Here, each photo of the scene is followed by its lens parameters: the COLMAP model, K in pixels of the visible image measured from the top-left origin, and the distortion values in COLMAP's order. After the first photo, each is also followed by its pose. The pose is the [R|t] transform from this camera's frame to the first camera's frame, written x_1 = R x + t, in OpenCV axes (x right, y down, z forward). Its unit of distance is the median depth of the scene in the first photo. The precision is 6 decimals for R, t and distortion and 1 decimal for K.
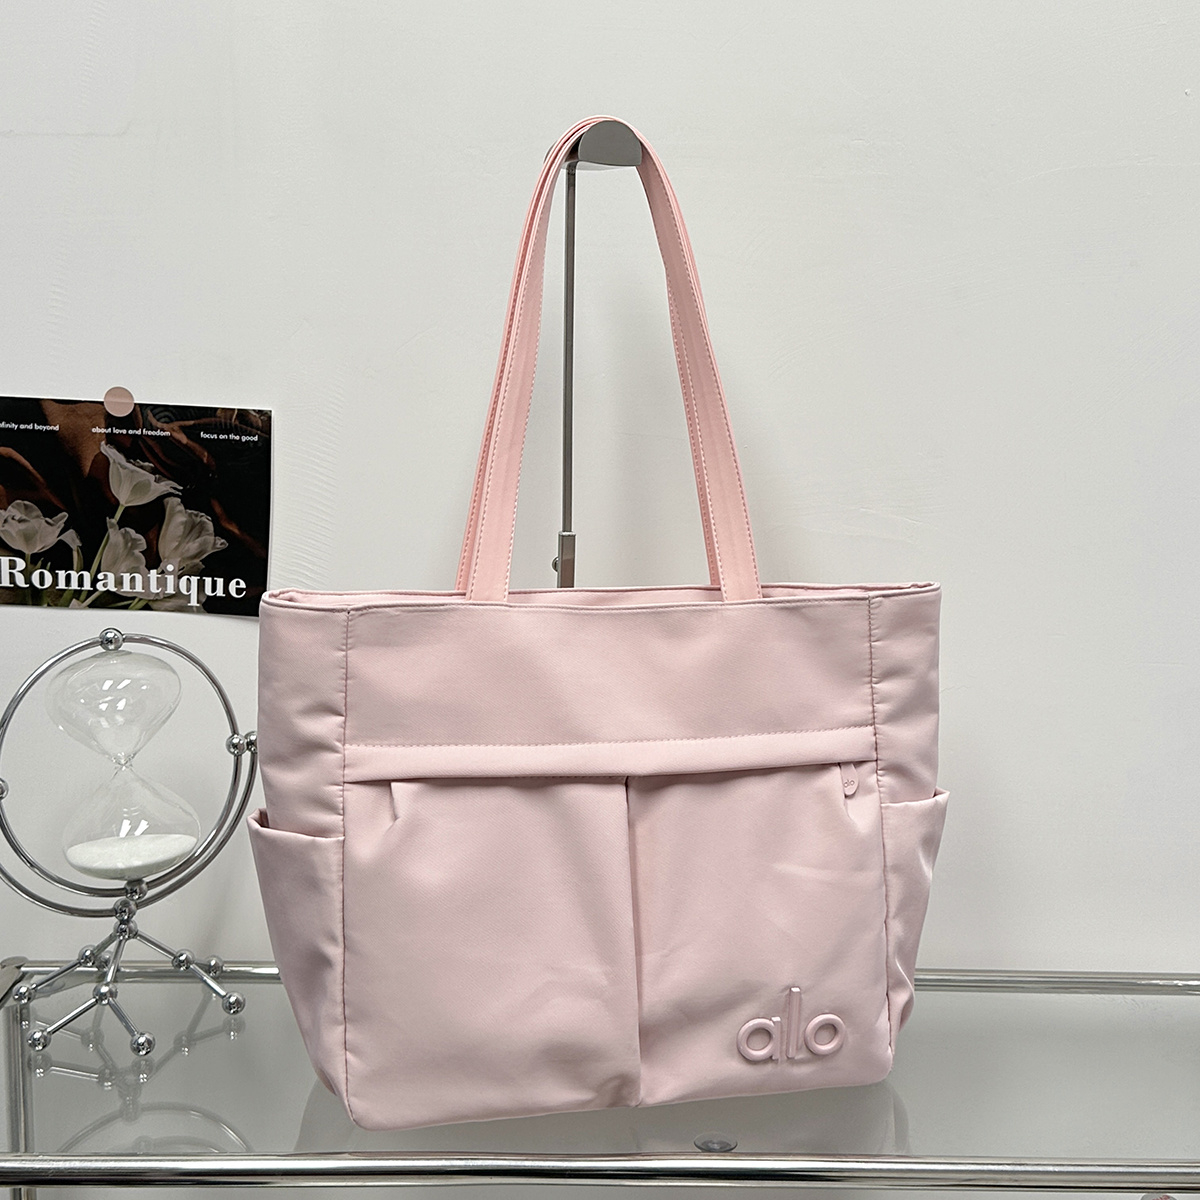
lens RADIAL K [[1780.7, 0, 605.5], [0, 1780.7, 611.5], [0, 0, 1]] dist [0.109663, 0.000000]
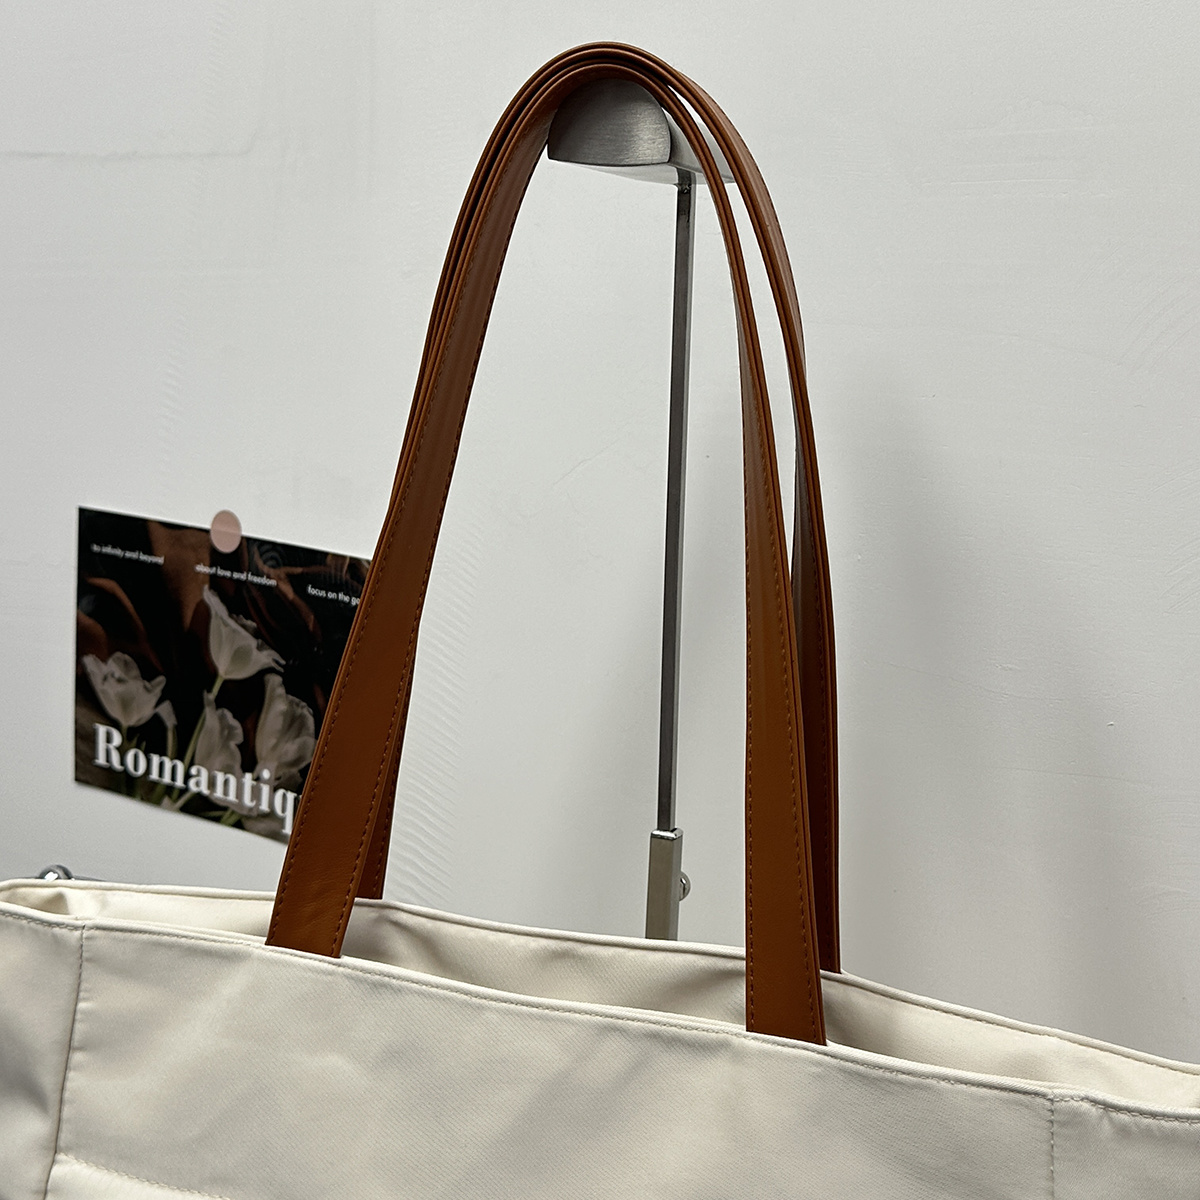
lens RADIAL K [[1780.7, 0, 572.5], [0, 1780.7, 618.9], [0, 0, 1]] dist [0.109663, 0.000000]
pose [[0.824911, 0.113798, -0.553689, 0.231480], [-0.134859, 0.990861, 0.002729, -0.102615], [0.548939, 0.072419, 0.832719, 0.492487]]
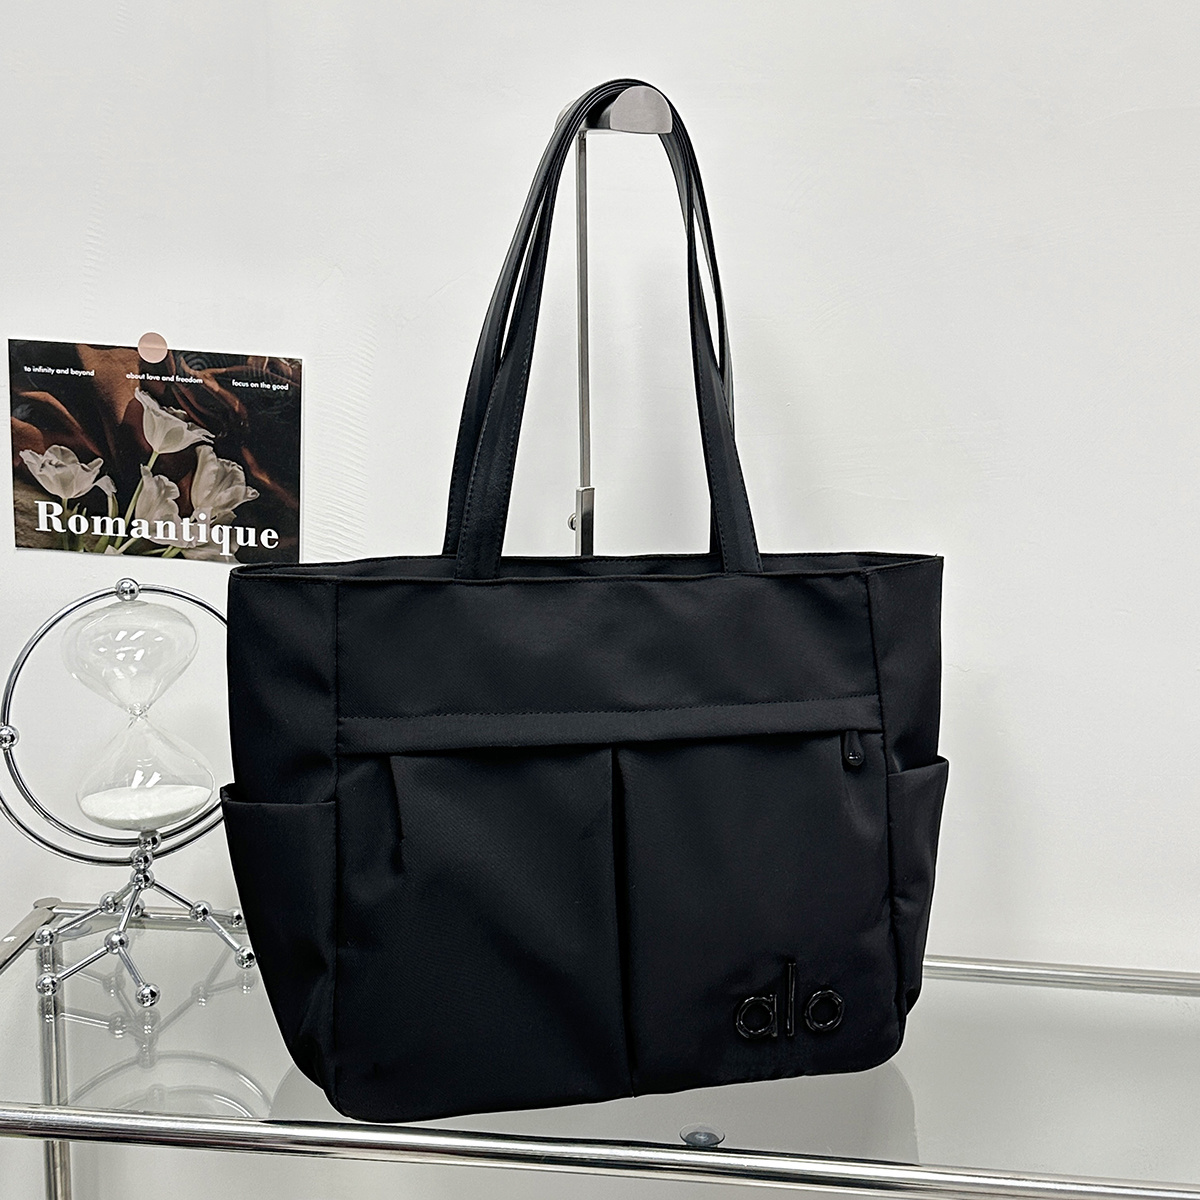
lens RADIAL K [[1780.7, 0, 610.3], [0, 1780.7, 599.4], [0, 0, 1]] dist [0.109663, 0.000000]
pose [[0.993502, 0.029903, -0.109816, 0.092412], [-0.026291, 0.999069, 0.034192, -0.018663], [0.110737, -0.031082, 0.993364, 0.039809]]
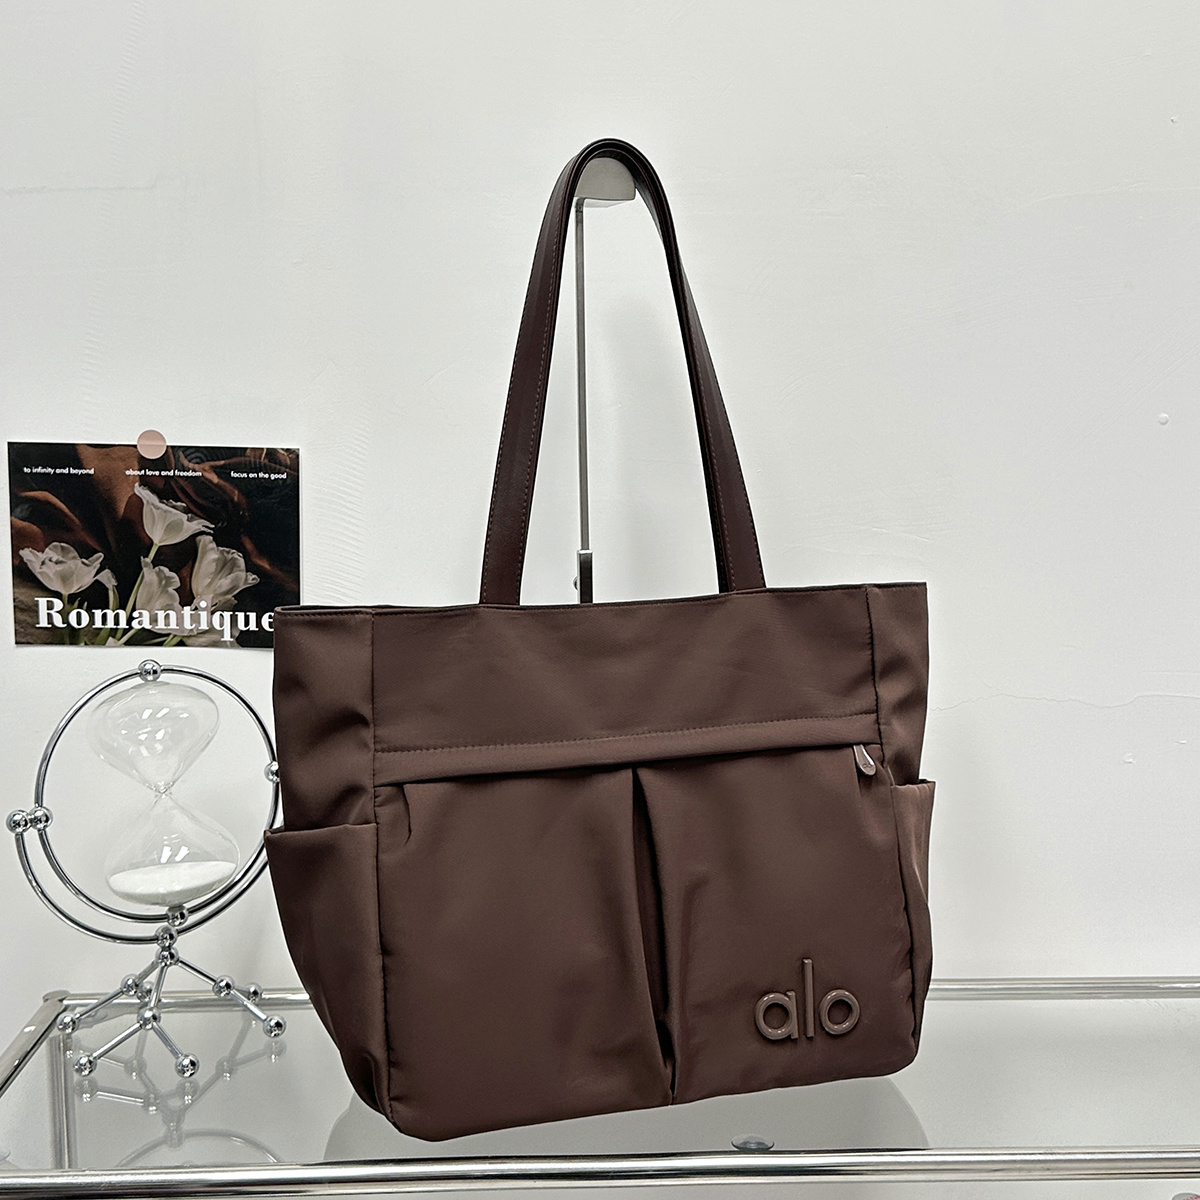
lens RADIAL K [[1780.7, 0, 616.4], [0, 1780.7, 609.5], [0, 0, 1]] dist [0.109663, 0.000000]
pose [[0.999626, -0.027243, 0.002302, -0.008479], [0.027318, 0.998672, -0.043678, 0.030382], [-0.001109, 0.043725, 0.999043, -0.027215]]
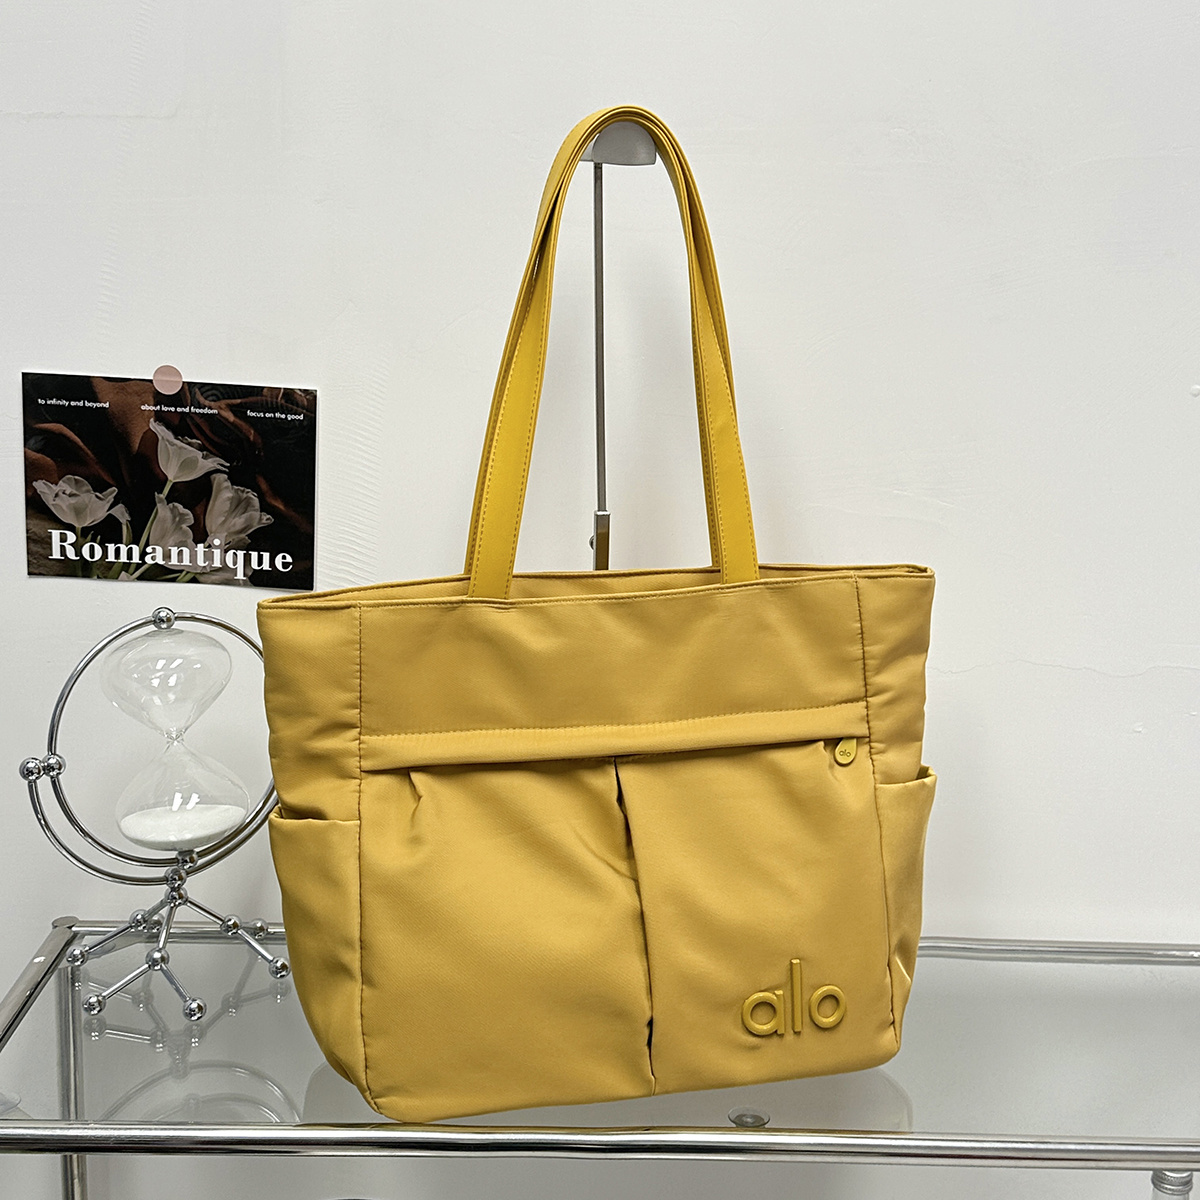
lens RADIAL K [[1780.7, 0, 609.0], [0, 1780.7, 582.1], [0, 0, 1]] dist [0.109663, 0.000000]
pose [[0.999953, 0.009680, -0.000686, -0.018357], [-0.009644, 0.999140, 0.040338, -0.045452], [0.001075, -0.040329, 0.999186, -0.021800]]
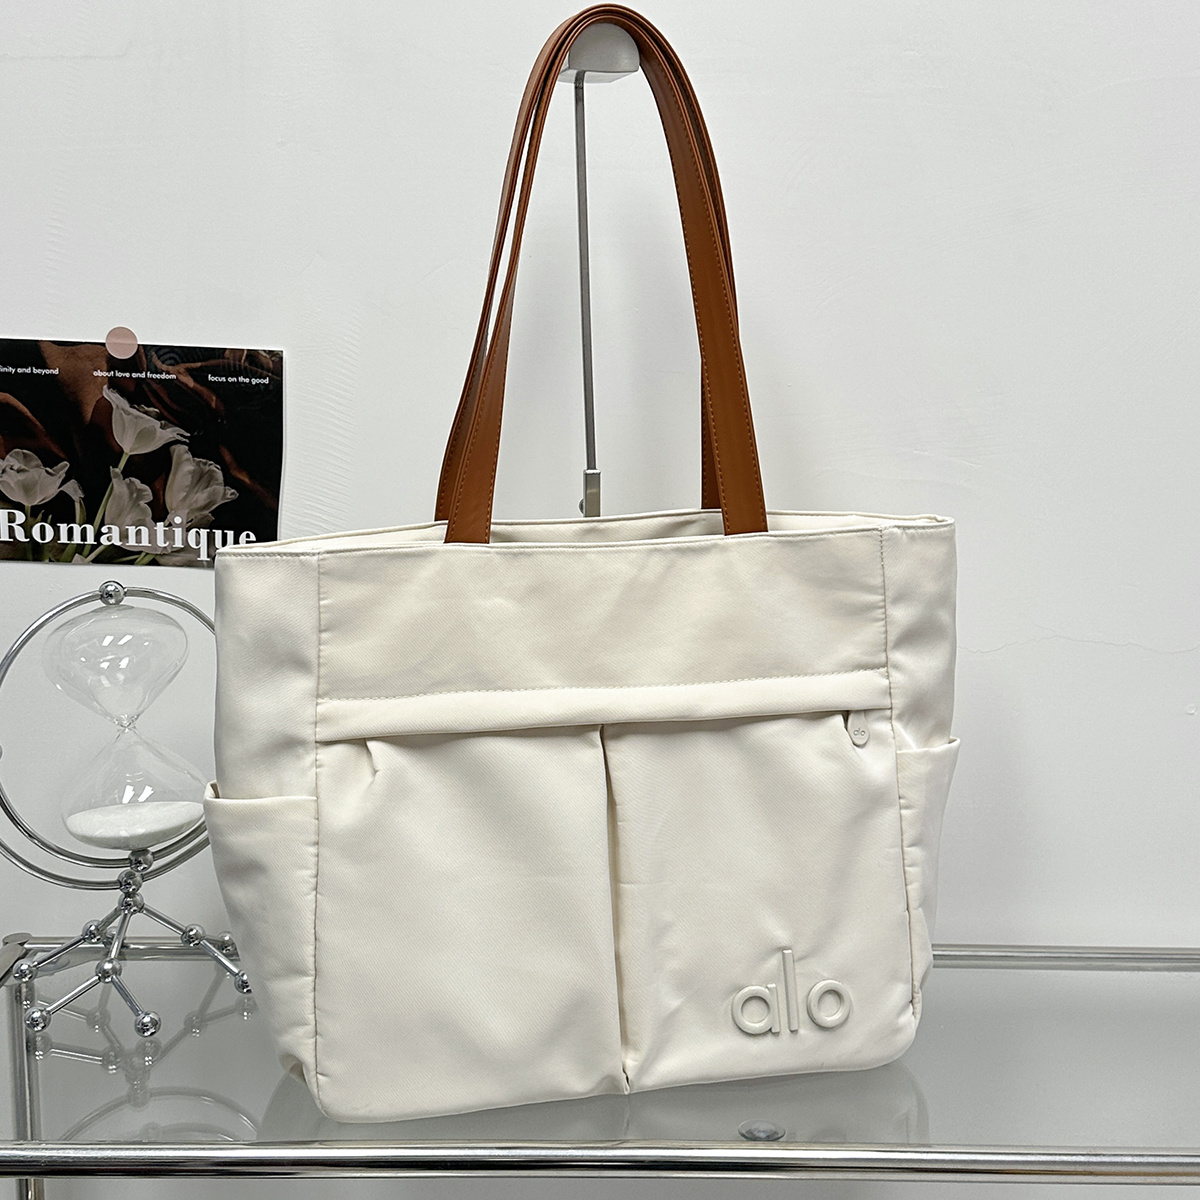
lens RADIAL K [[1780.7, 0, 610.7], [0, 1780.7, 602.6], [0, 0, 1]] dist [0.109663, 0.000000]
pose [[0.999687, -0.006799, -0.024060, 0.006848], [0.006828, 0.999976, 0.001126, 0.019689], [0.024052, -0.001290, 0.999710, 0.064818]]
